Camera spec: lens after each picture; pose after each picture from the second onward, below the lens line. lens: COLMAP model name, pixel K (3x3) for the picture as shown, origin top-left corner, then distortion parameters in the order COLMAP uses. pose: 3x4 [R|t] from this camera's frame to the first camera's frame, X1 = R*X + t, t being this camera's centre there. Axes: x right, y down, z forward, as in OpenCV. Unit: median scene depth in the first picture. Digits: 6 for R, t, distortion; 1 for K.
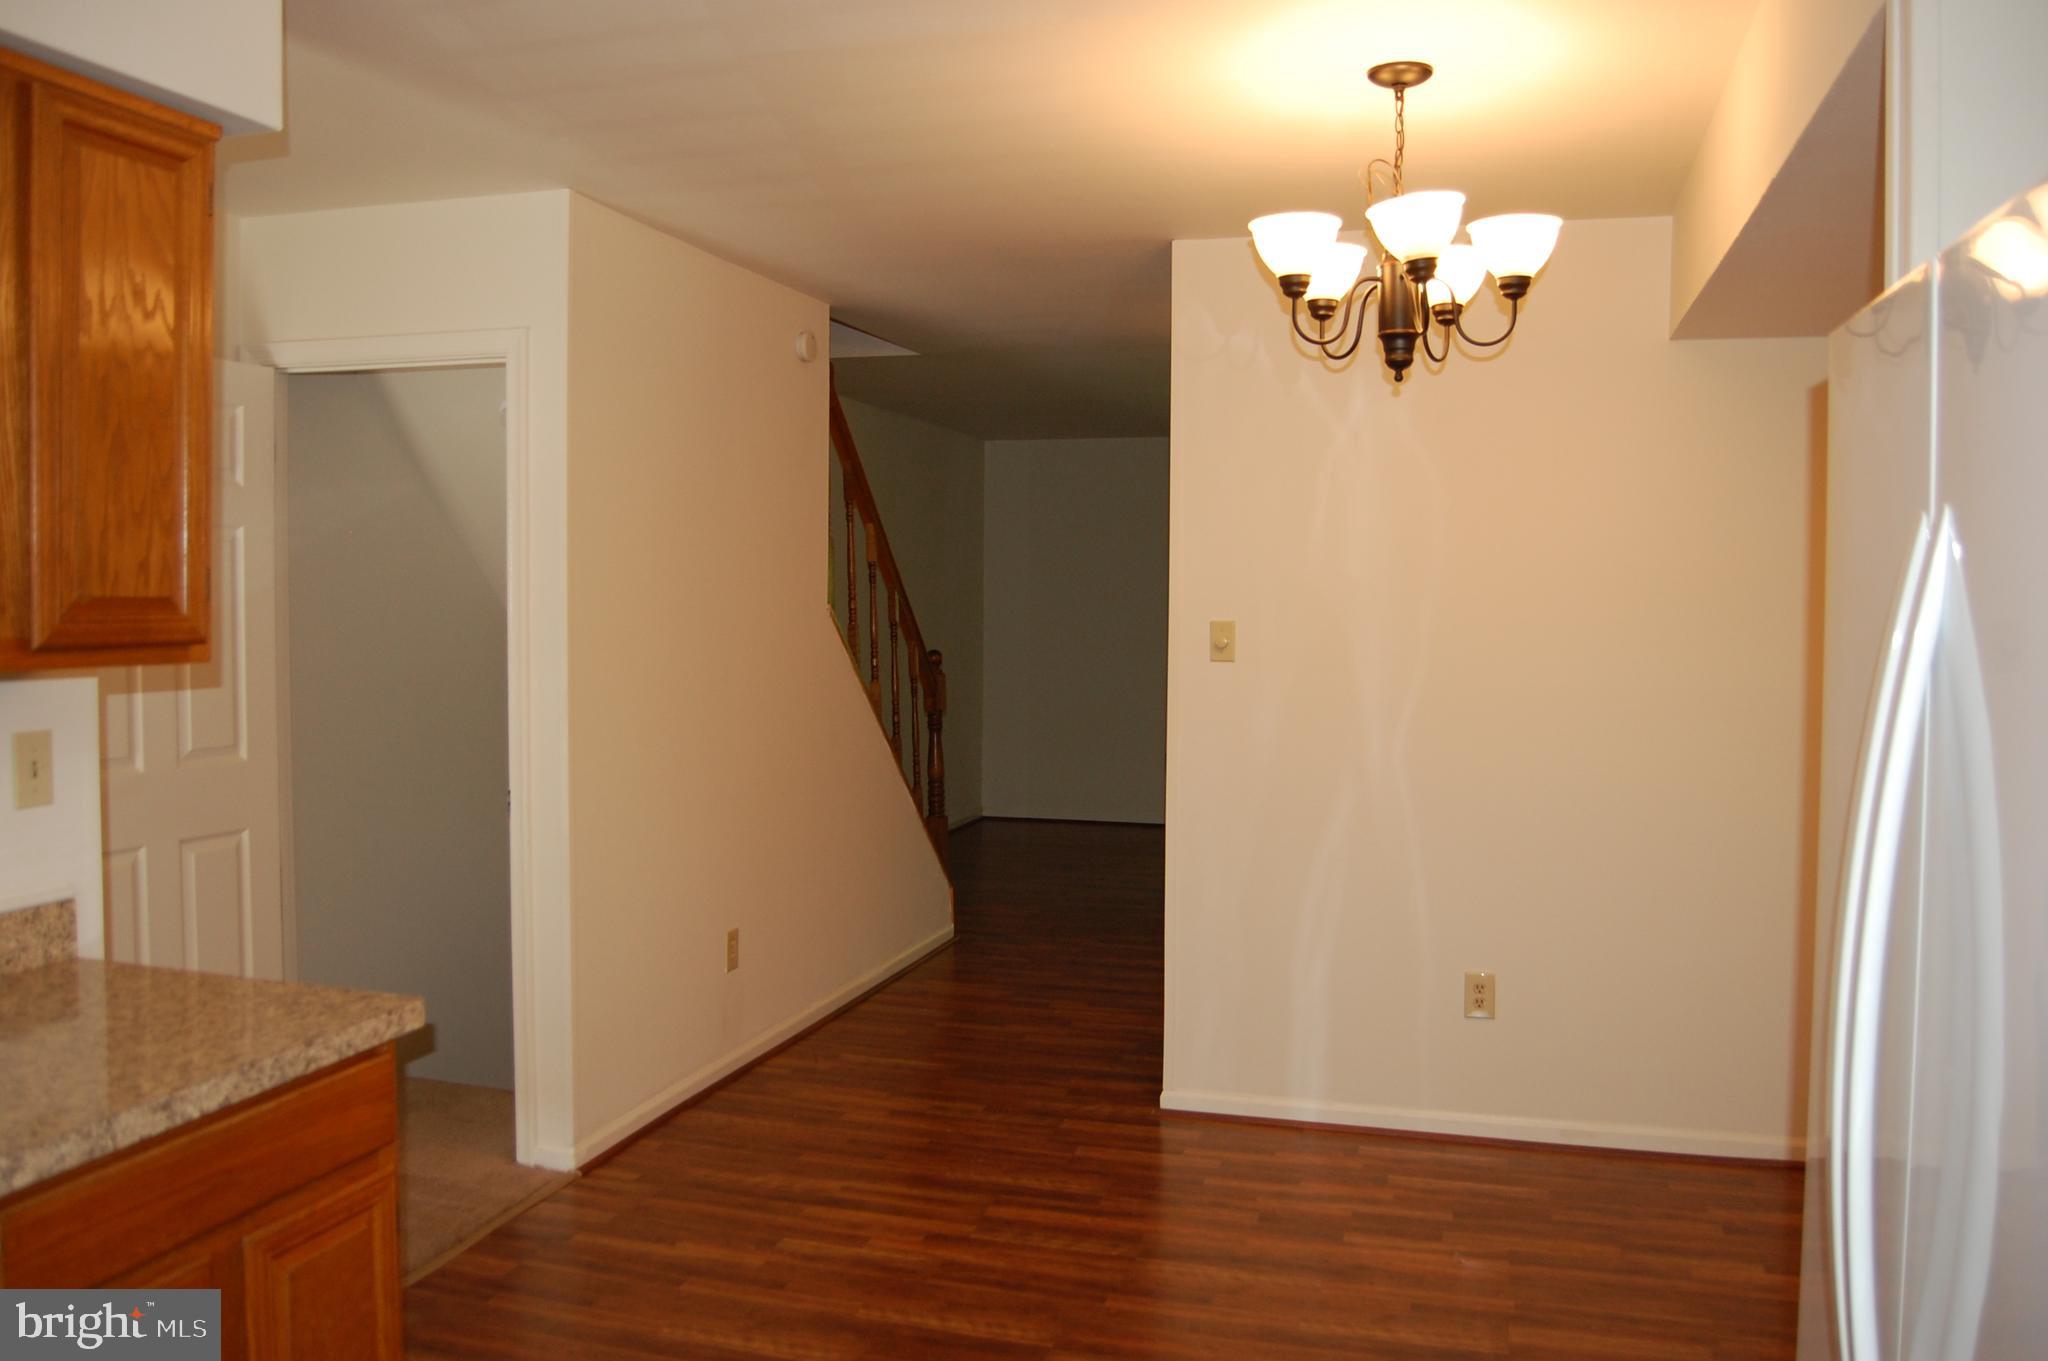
lens RADIAL K [[1612.6, 0, 1025.2], [0, 1612.6, 679.6], [0, 0, 1]] dist [-0.098730, 0.046605]
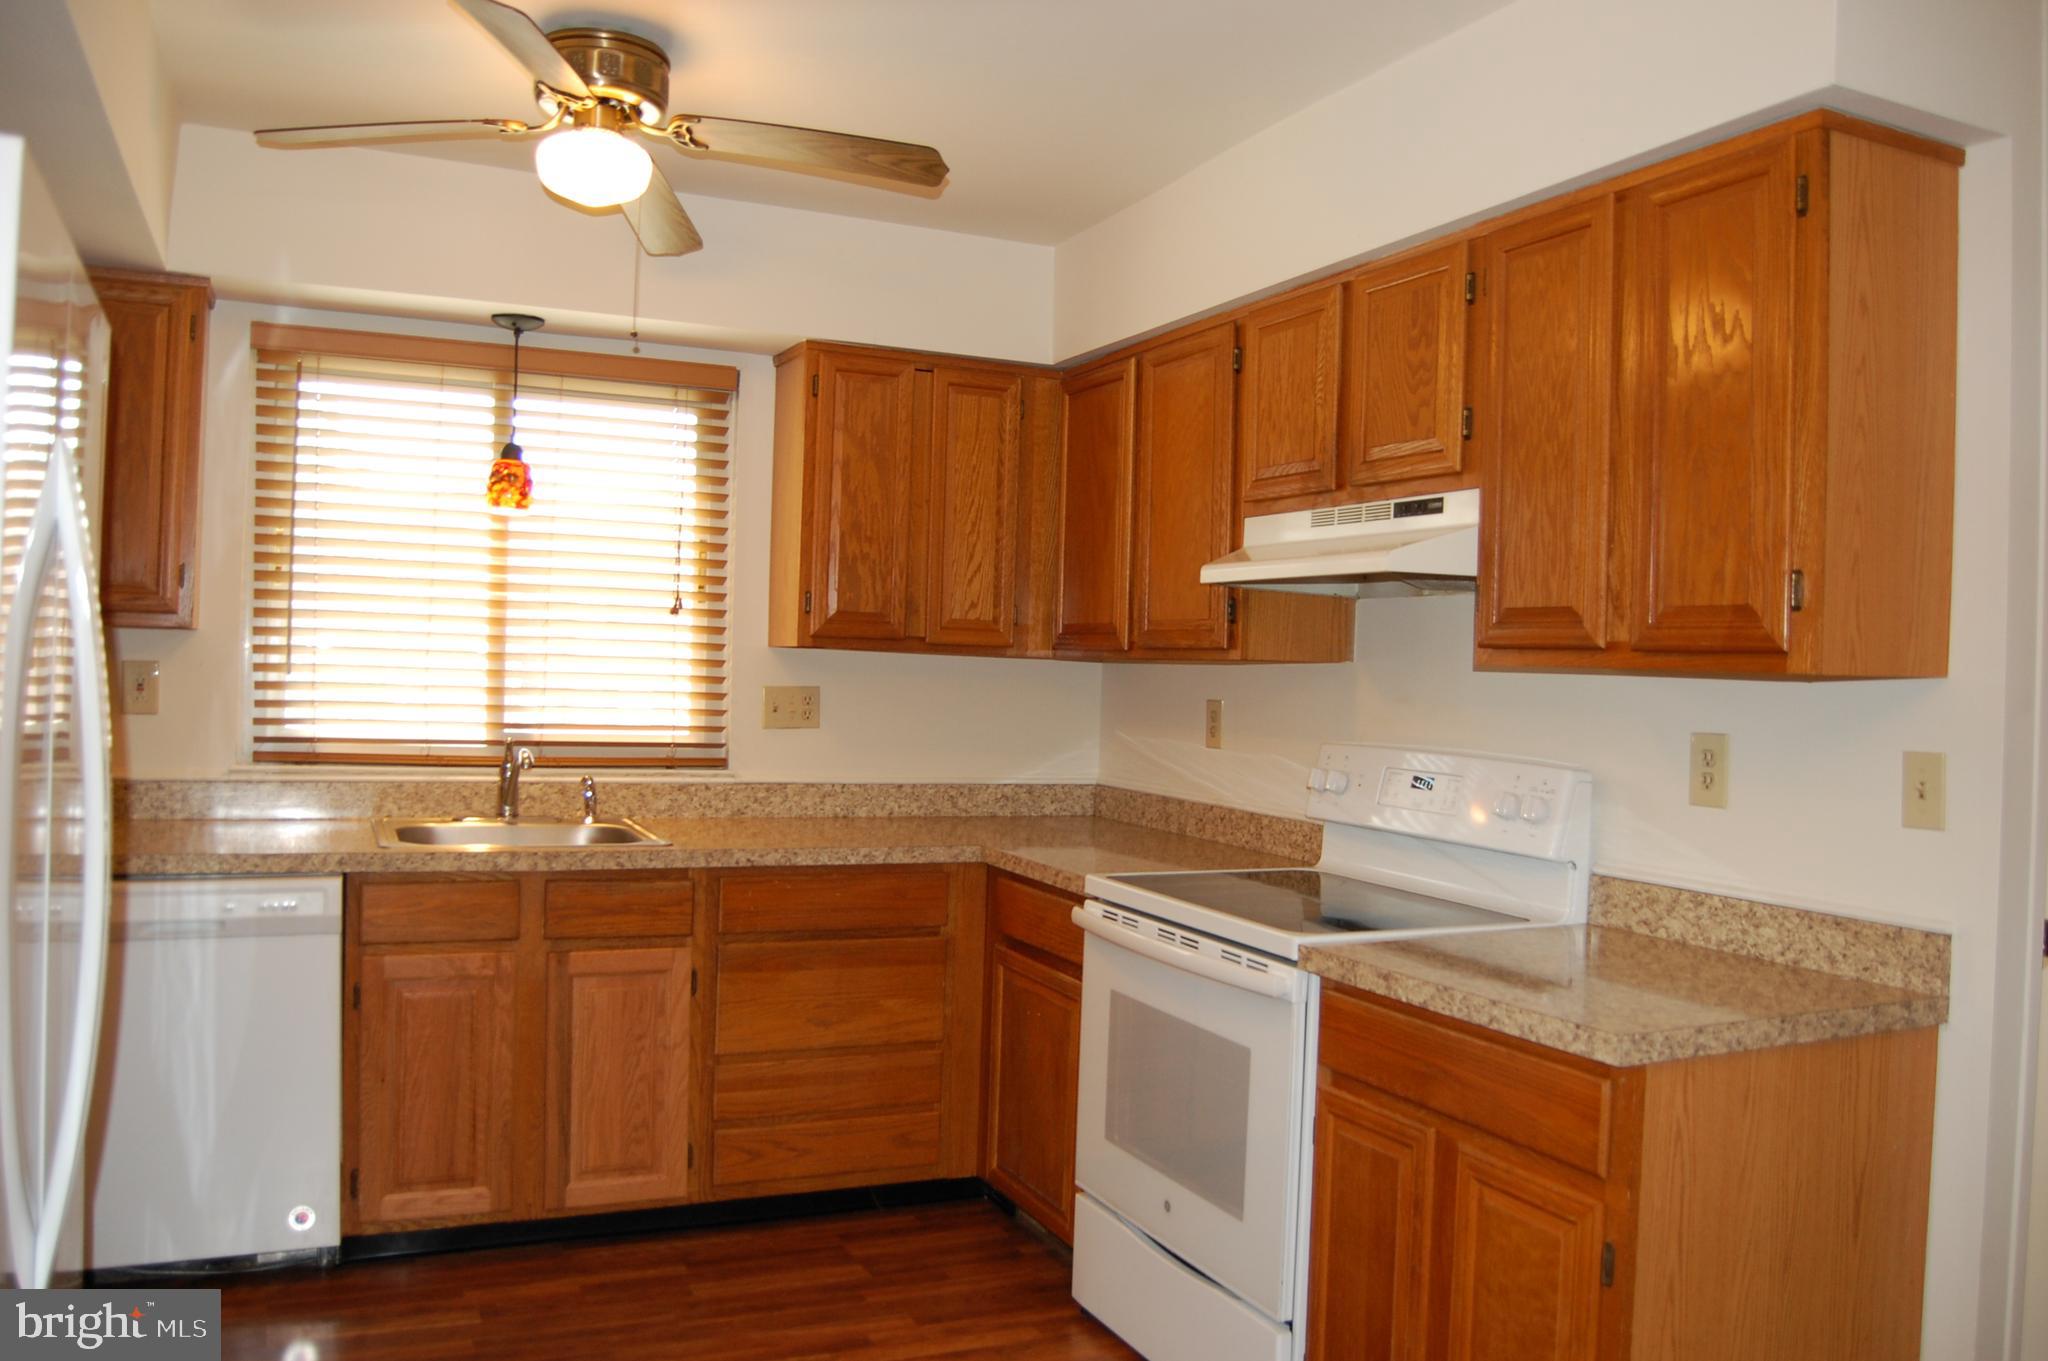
lens RADIAL K [[1612.6, 0, 1014.9], [0, 1612.6, 681.5], [0, 0, 1]] dist [-0.098730, 0.046605]
pose [[-0.747939, -0.026570, -0.663235, 0.505210], [-0.075796, 0.996081, 0.045572, -0.014439], [0.659425, 0.084356, -0.747022, 1.512976]]
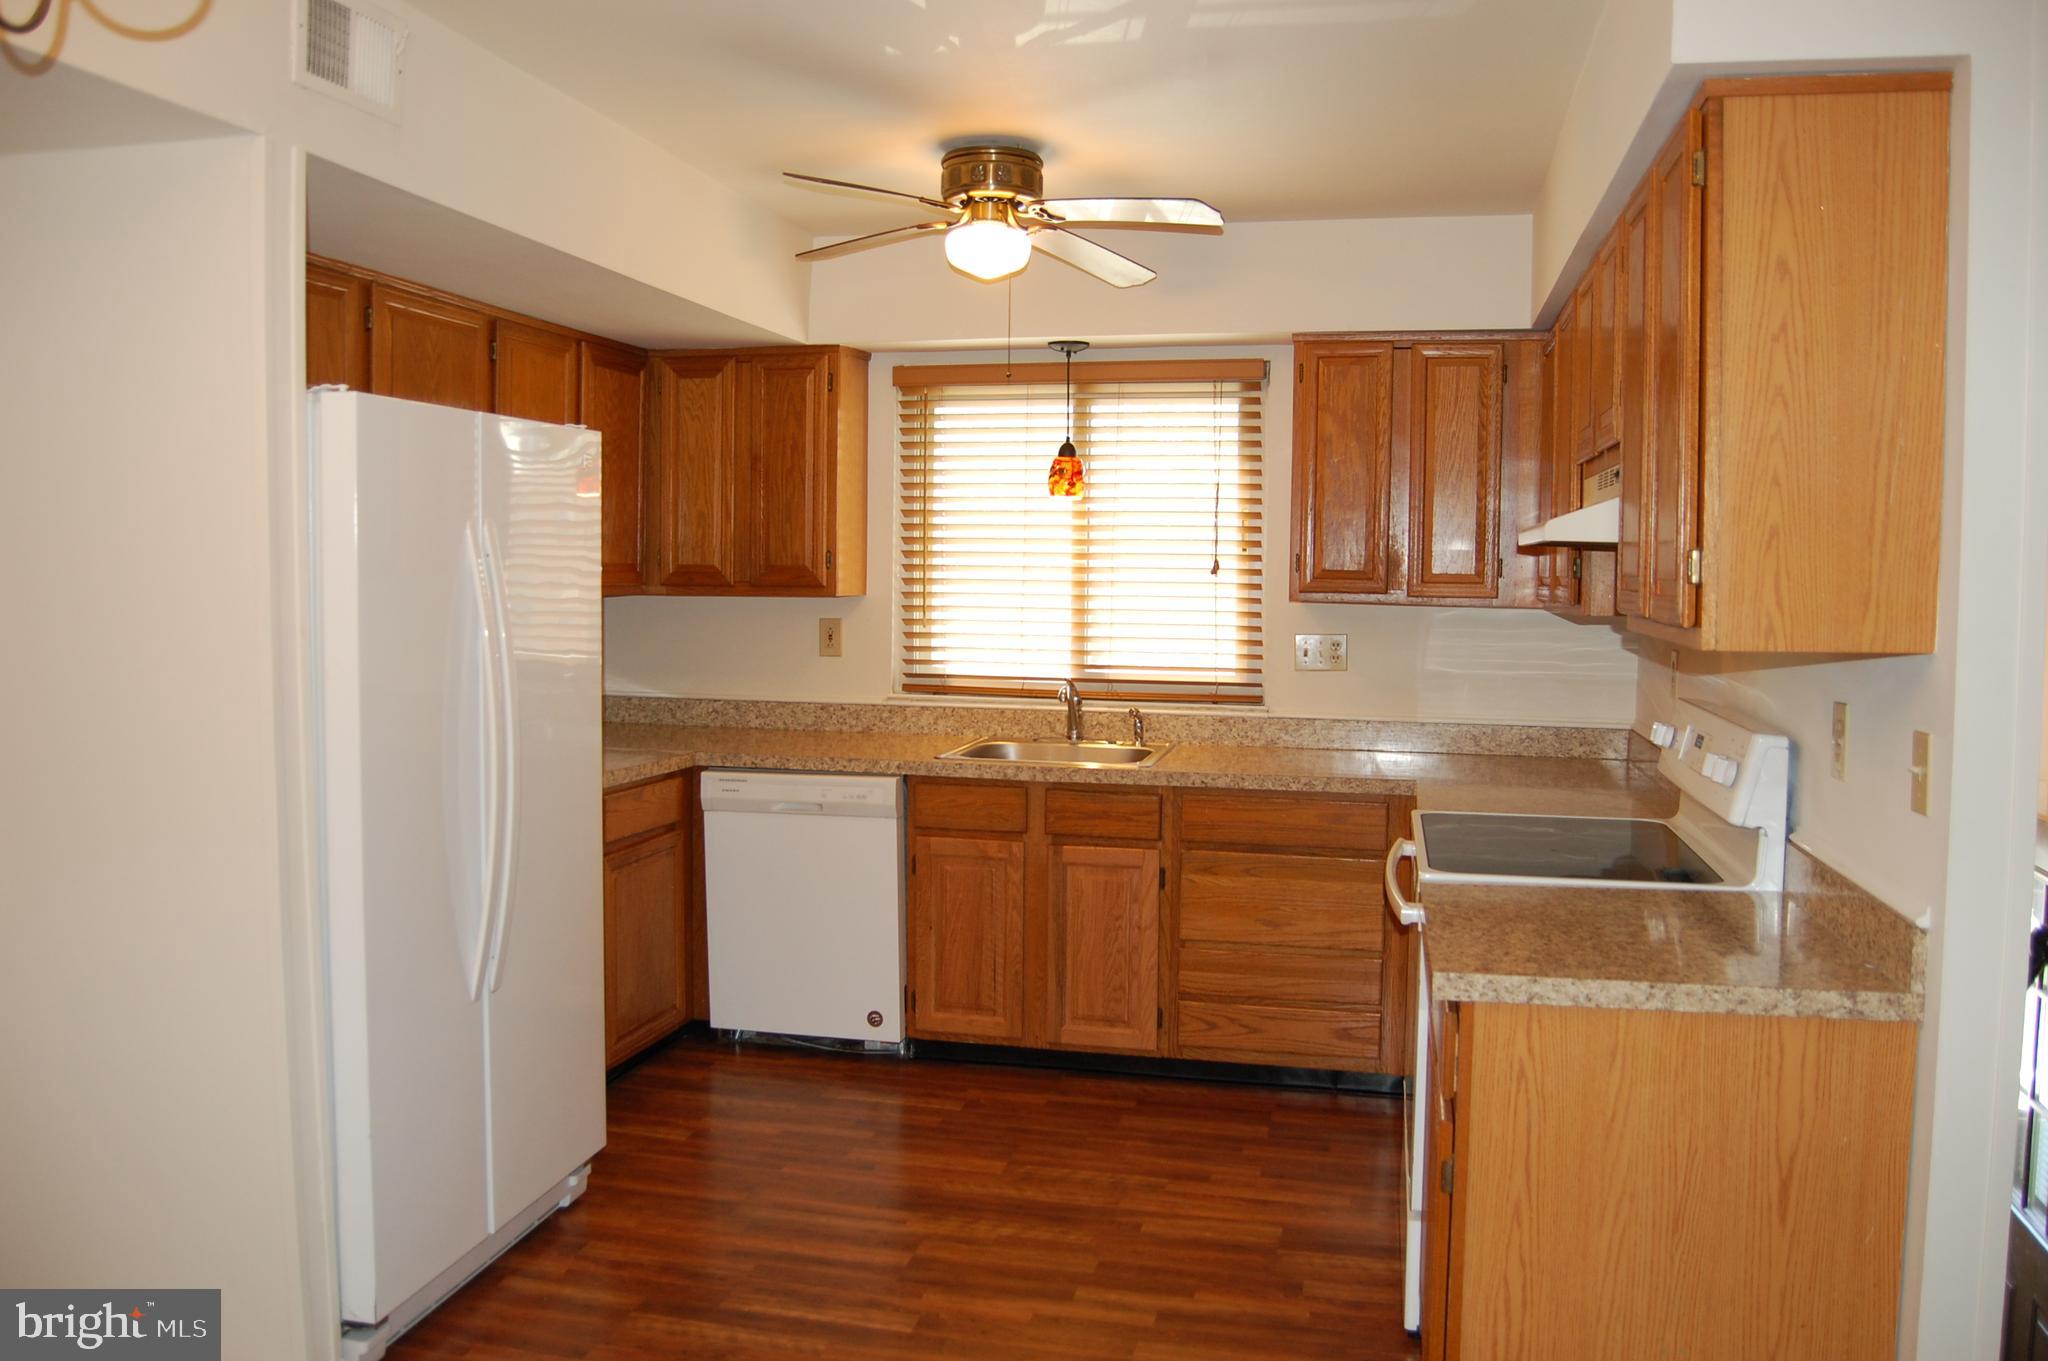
lens RADIAL K [[1612.6, 0, 1009.7], [0, 1612.6, 674.6], [0, 0, 1]] dist [-0.098730, 0.046605]
pose [[-0.997754, -0.013709, -0.065560, -0.039375], [-0.021749, 0.992102, 0.123536, -0.113968], [0.063349, 0.124684, -0.990172, 2.086747]]
